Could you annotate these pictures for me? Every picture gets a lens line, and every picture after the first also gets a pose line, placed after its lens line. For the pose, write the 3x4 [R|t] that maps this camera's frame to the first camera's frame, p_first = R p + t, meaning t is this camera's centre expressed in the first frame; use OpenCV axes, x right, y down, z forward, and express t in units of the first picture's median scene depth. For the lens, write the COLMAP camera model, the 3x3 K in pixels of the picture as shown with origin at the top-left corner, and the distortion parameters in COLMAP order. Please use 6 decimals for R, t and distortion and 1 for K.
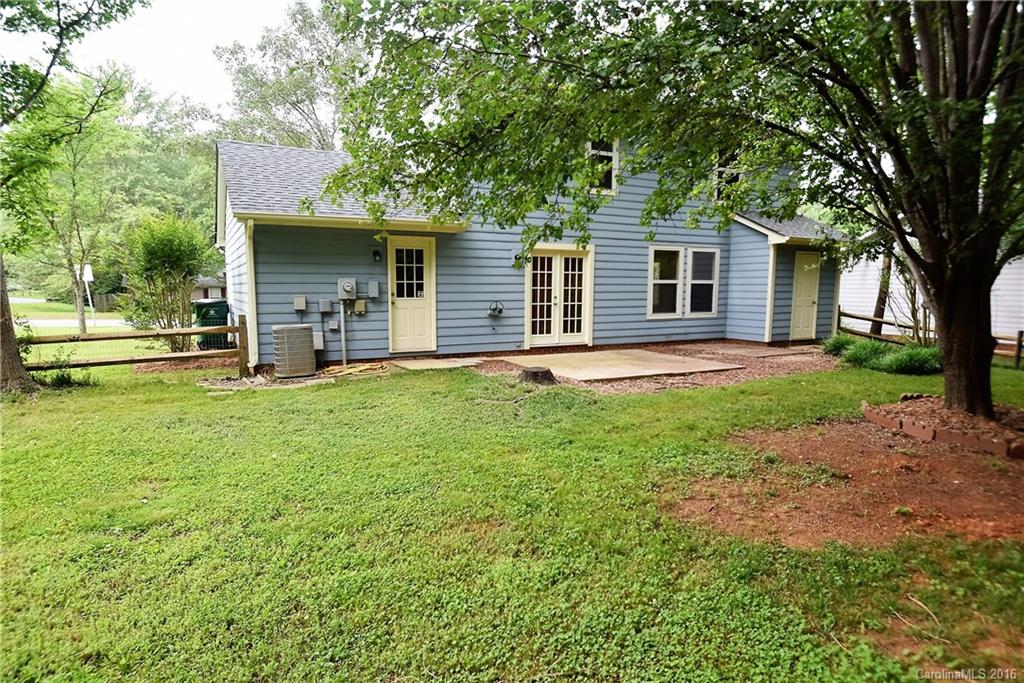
lens RADIAL K [[596.0, 0, 512.0], [0, 596.0, 341.5], [0, 0, 1]] dist [-0.003883, -0.000845]
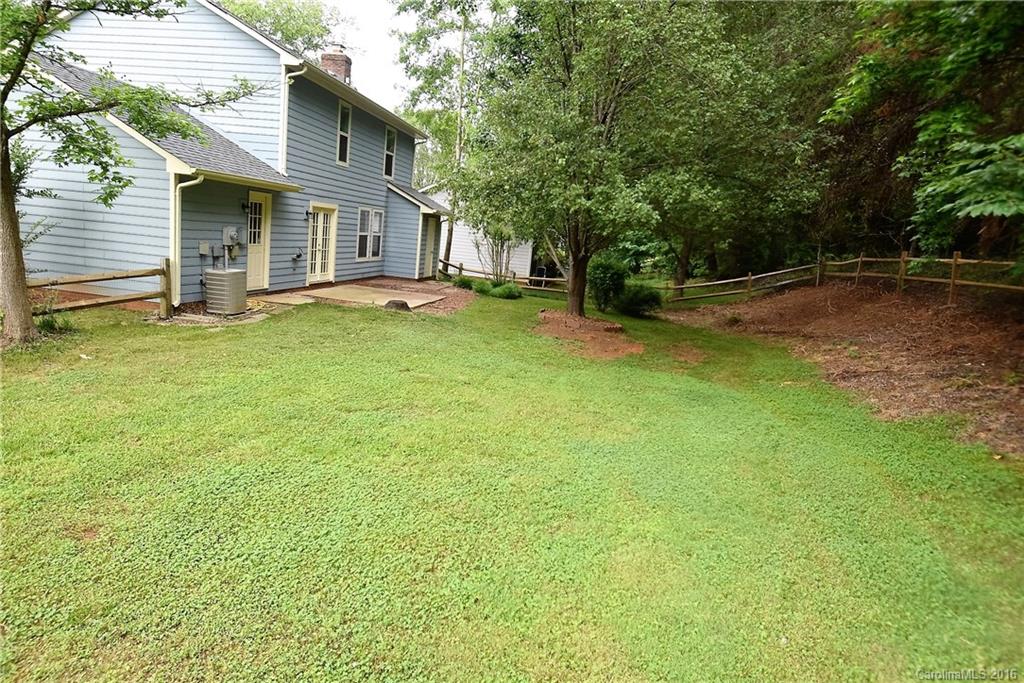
lens RADIAL K [[596.0, 0, 512.0], [0, 596.0, 341.5], [0, 0, 1]] dist [-0.003883, -0.000845]
pose [[0.618835, -0.079164, 0.781521, -0.711962], [-0.019008, 0.993108, 0.115649, -0.024390], [-0.785291, -0.086423, 0.613066, -0.128780]]
